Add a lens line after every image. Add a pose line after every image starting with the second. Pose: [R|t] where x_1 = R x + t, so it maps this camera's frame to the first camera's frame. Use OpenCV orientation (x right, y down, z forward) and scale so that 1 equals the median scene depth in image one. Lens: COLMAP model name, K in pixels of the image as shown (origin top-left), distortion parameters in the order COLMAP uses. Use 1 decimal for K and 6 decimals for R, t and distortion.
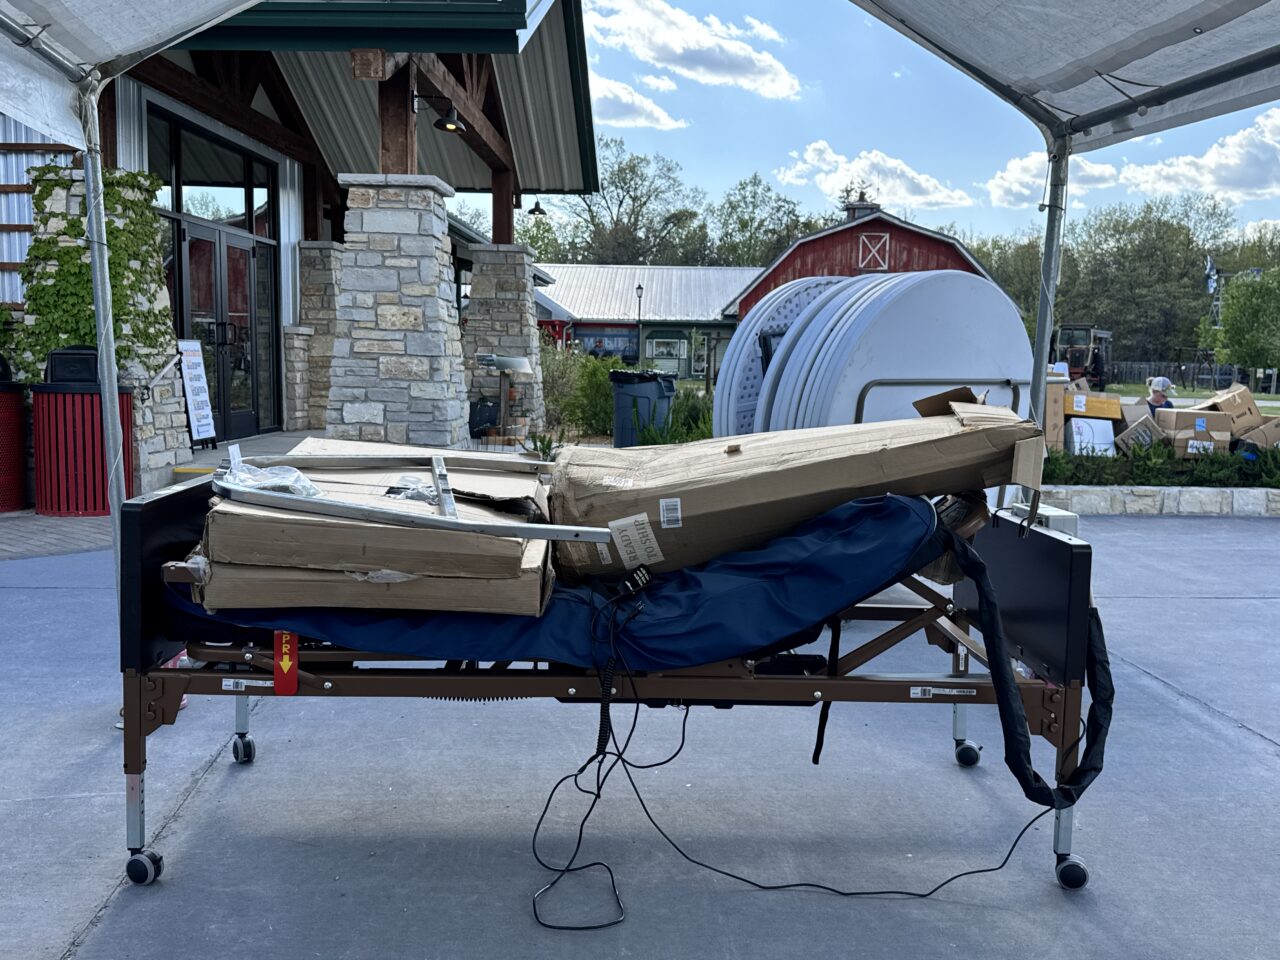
lens RADIAL K [[1268.9, 0, 641.6], [0, 1268.9, 479.6], [0, 0, 1]] dist [0.064605, 0.000000]
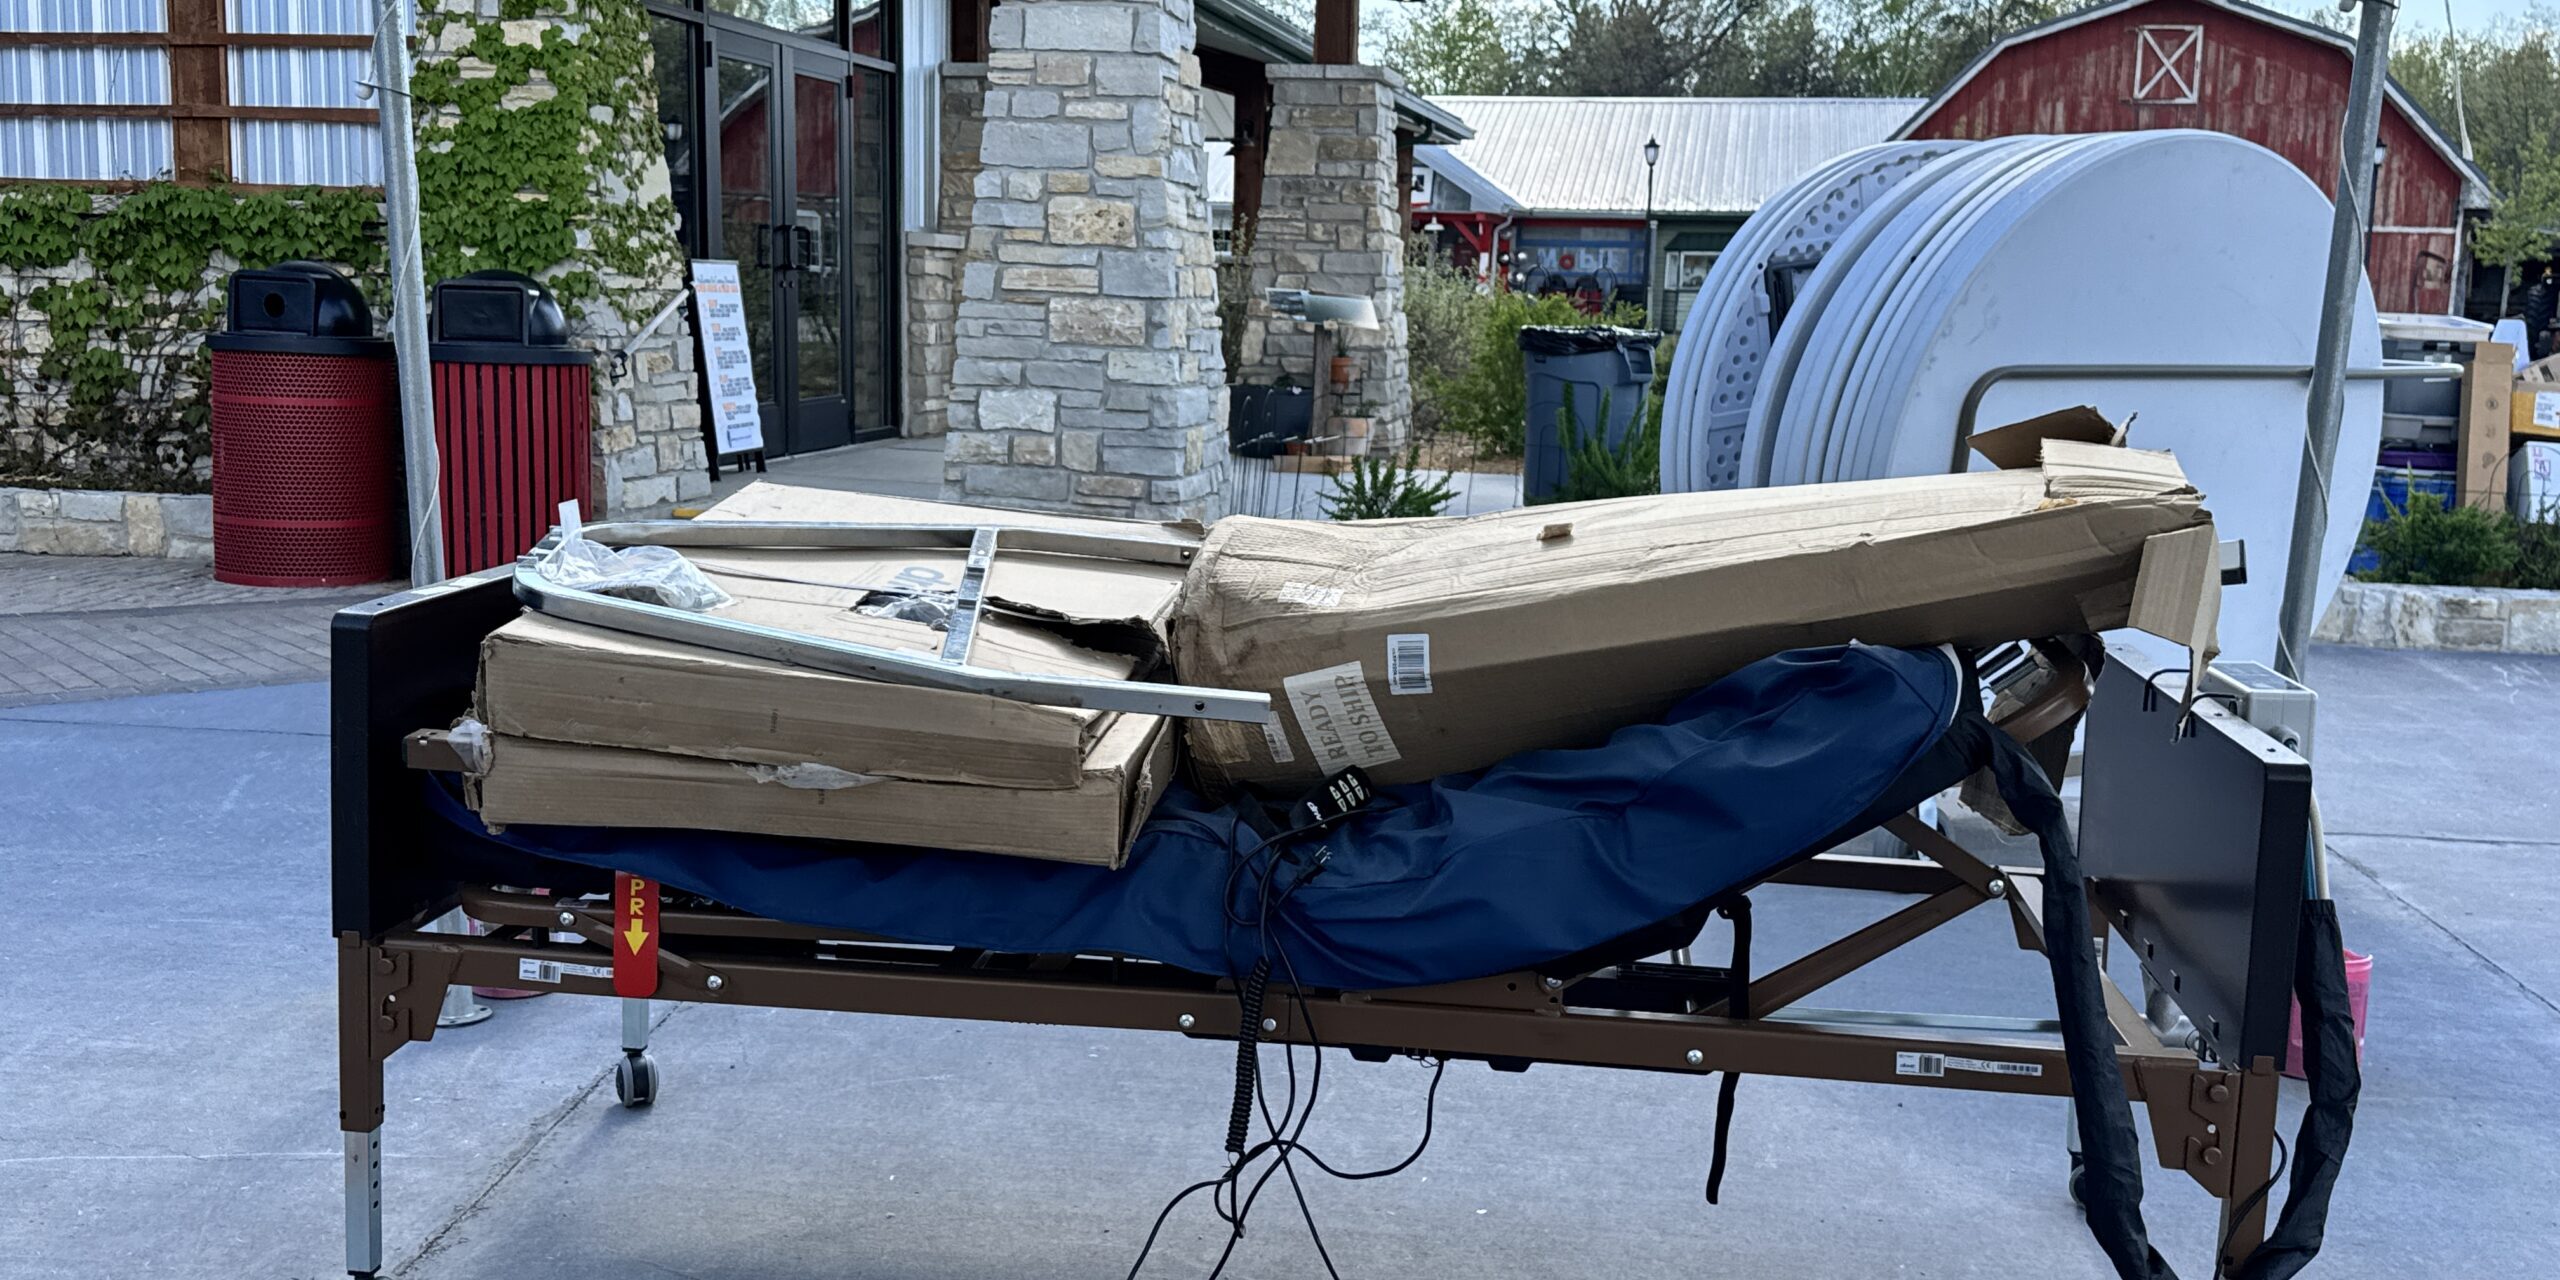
lens RADIAL K [[2530.6, 0, 1277.3], [0, 2530.6, 657.2], [0, 0, 1]] dist [0.082300, 0.000000]
pose [[0.986441, 0.032328, -0.160903, 0.107565], [-0.024014, 0.998287, 0.053352, -0.022254], [0.162353, -0.048765, 0.985527, 0.034286]]
